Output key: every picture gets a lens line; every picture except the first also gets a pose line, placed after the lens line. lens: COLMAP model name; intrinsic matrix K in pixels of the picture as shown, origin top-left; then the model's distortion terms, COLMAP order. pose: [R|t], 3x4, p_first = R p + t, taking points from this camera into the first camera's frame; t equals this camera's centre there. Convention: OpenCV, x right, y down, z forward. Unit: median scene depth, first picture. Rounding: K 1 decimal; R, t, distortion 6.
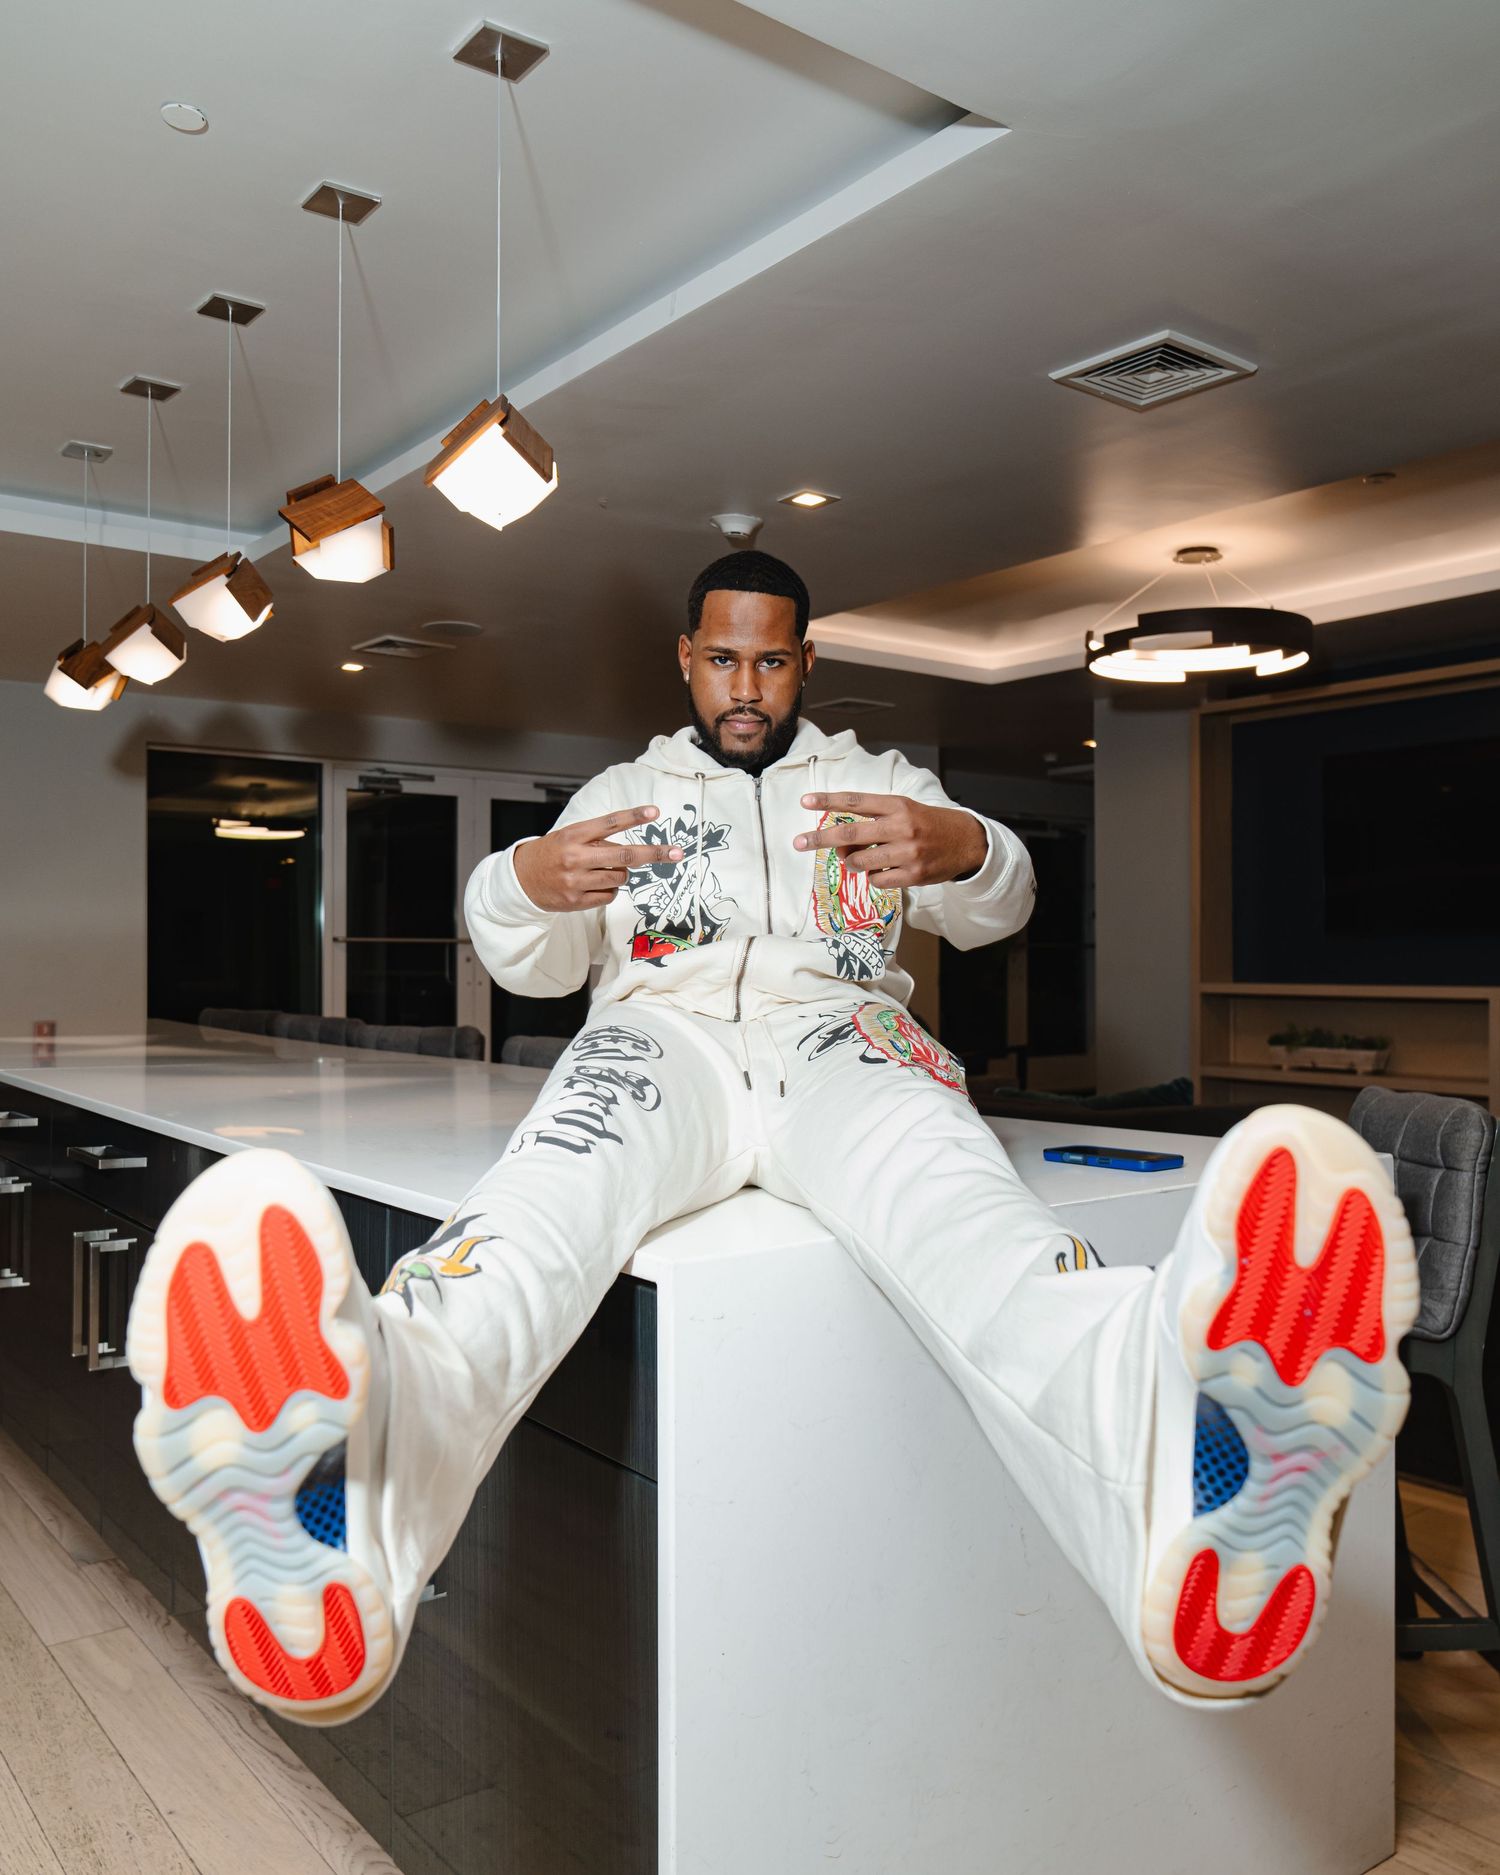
lens RADIAL K [[1549.2, 0, 717.0], [0, 1549.2, 956.4], [0, 0, 1]] dist [-0.059446, 0.008359]
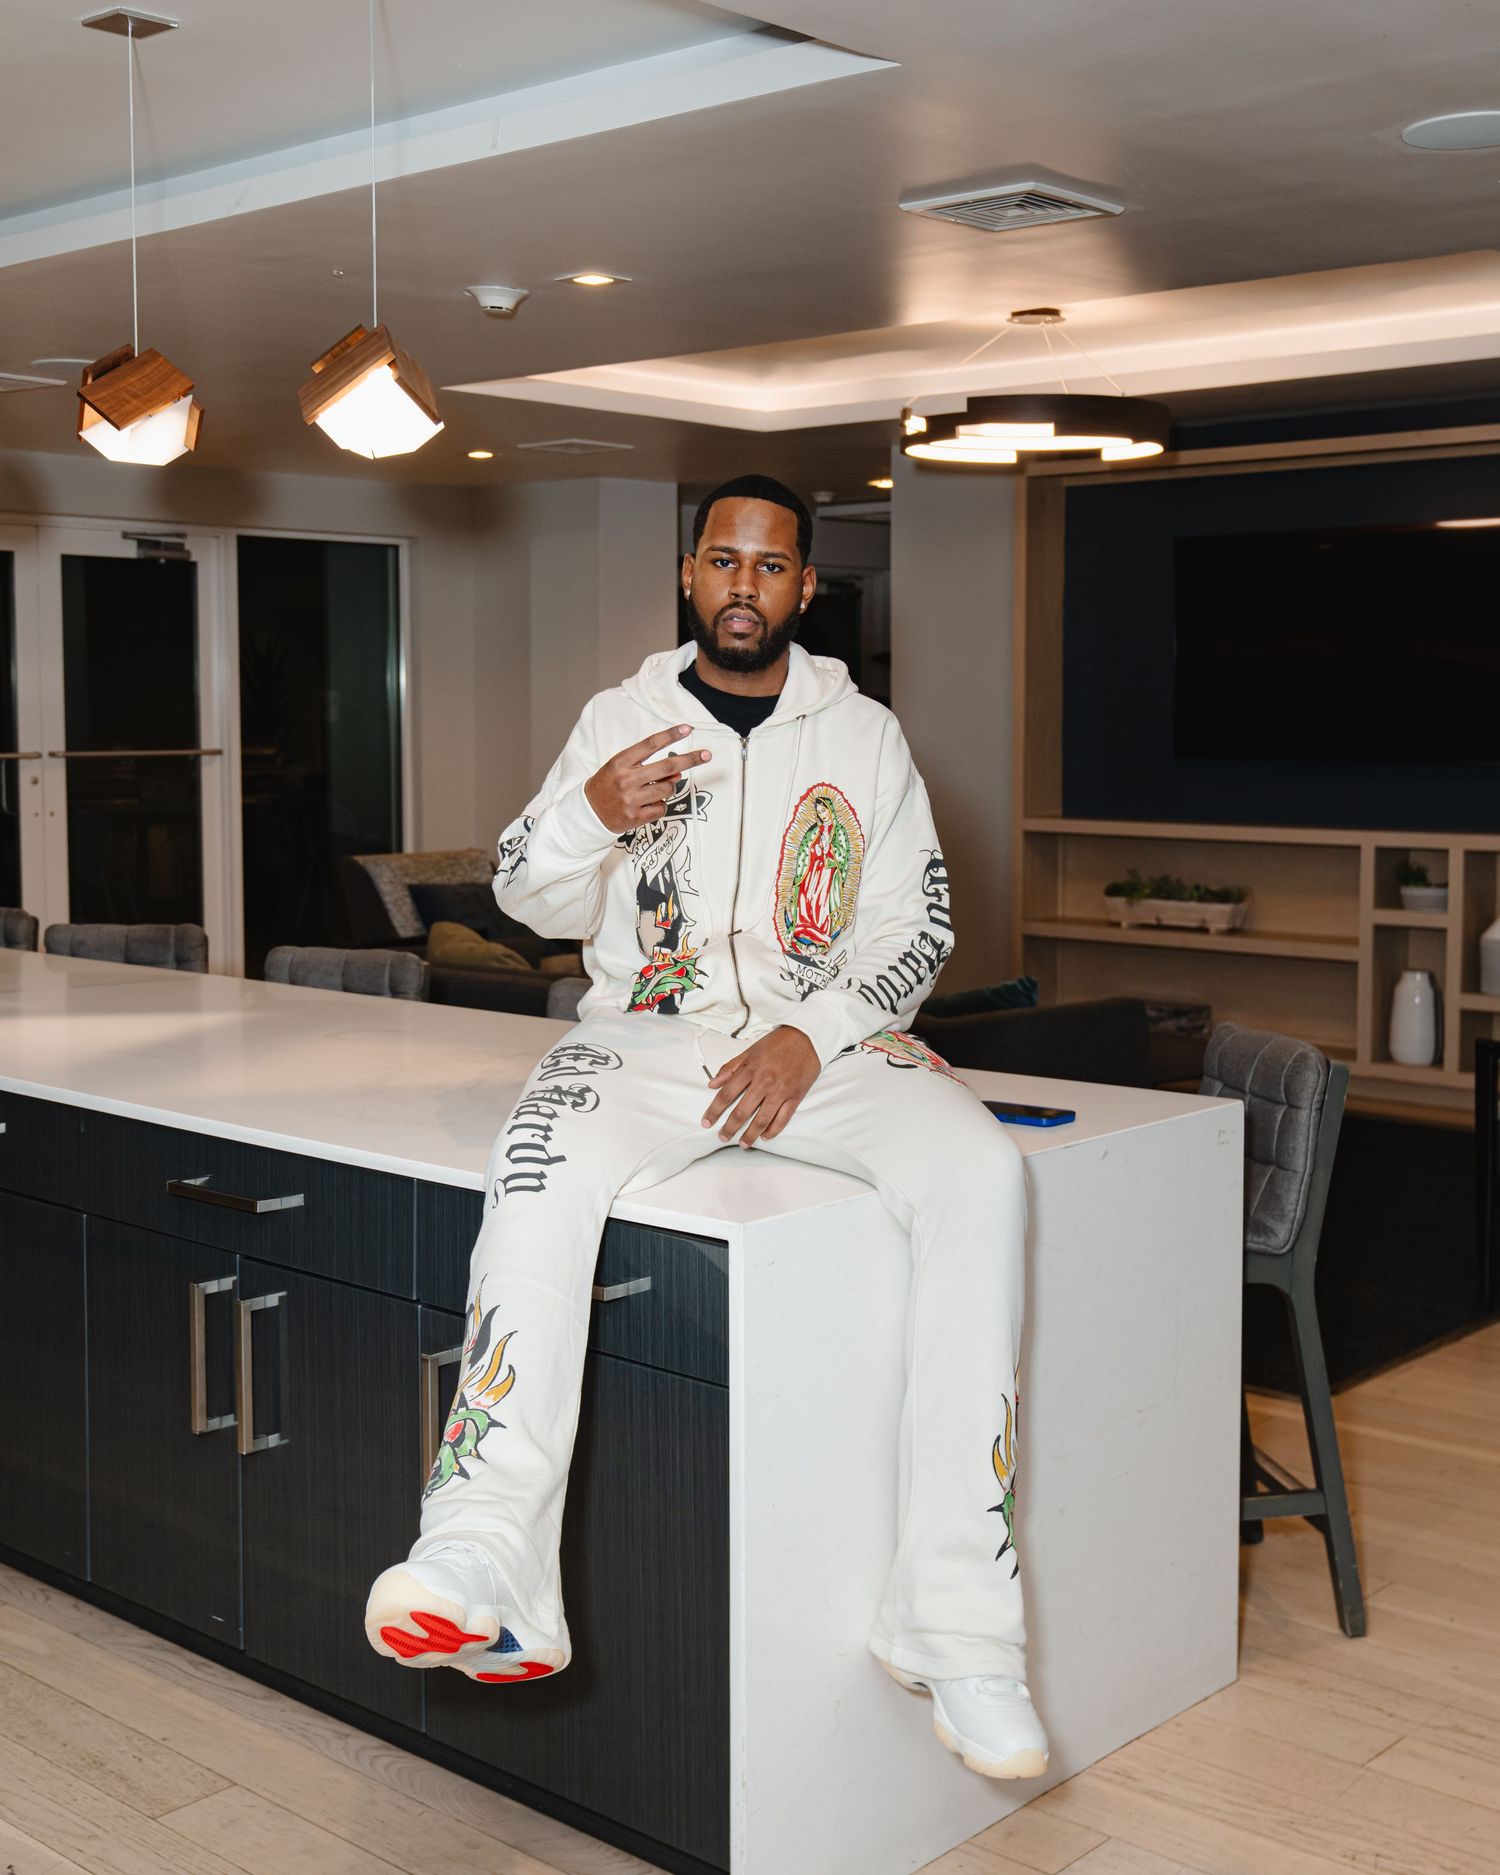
lens RADIAL K [[2350.6, 0, 752.8], [0, 2350.6, 932.0], [0, 0, 1]] dist [-0.128701, 0.000000]
pose [[0.979309, -0.018729, 0.201504, -0.108794], [-0.000725, 0.995377, 0.096039, -0.065643], [-0.202371, -0.094198, 0.974768, -0.250812]]
